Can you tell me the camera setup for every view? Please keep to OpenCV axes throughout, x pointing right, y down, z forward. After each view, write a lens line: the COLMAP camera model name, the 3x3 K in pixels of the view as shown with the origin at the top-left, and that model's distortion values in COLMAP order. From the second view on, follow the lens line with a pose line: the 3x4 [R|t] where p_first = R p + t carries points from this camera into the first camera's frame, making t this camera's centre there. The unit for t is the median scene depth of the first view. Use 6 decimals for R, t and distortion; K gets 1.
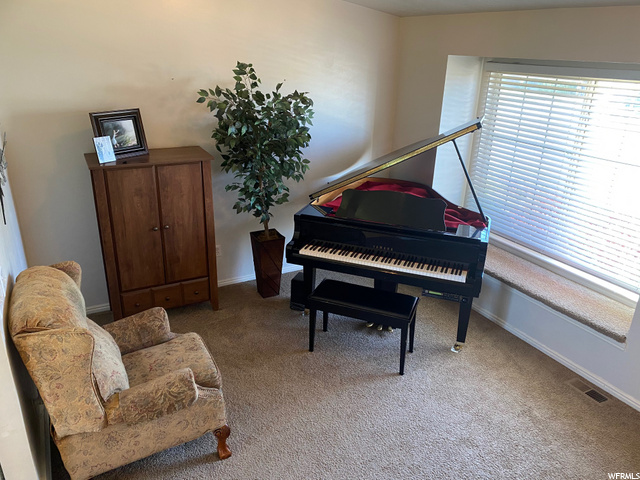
lens RADIAL K [[491.9, 0, 321.7], [0, 491.9, 239.4], [0, 0, 1]] dist [0.042844, -0.010616]
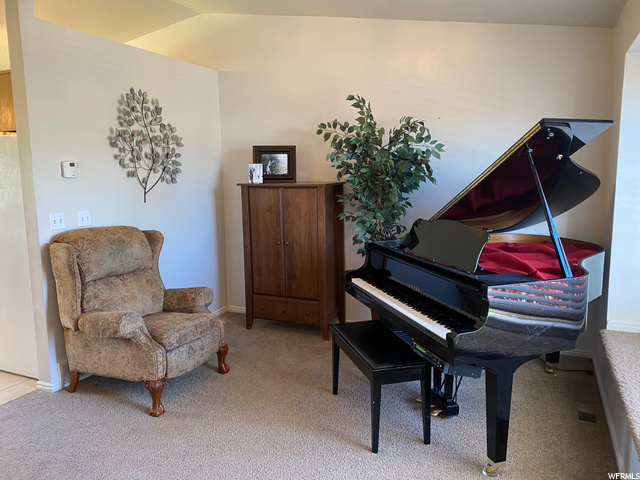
lens RADIAL K [[491.9, 0, 321.2], [0, 491.9, 240.3], [0, 0, 1]] dist [0.042844, -0.010616]
pose [[0.600529, 0.082761, -0.795308, 0.651725], [-0.267166, 0.958235, -0.102019, 0.064671], [0.753649, 0.273745, 0.597559, 0.393417]]
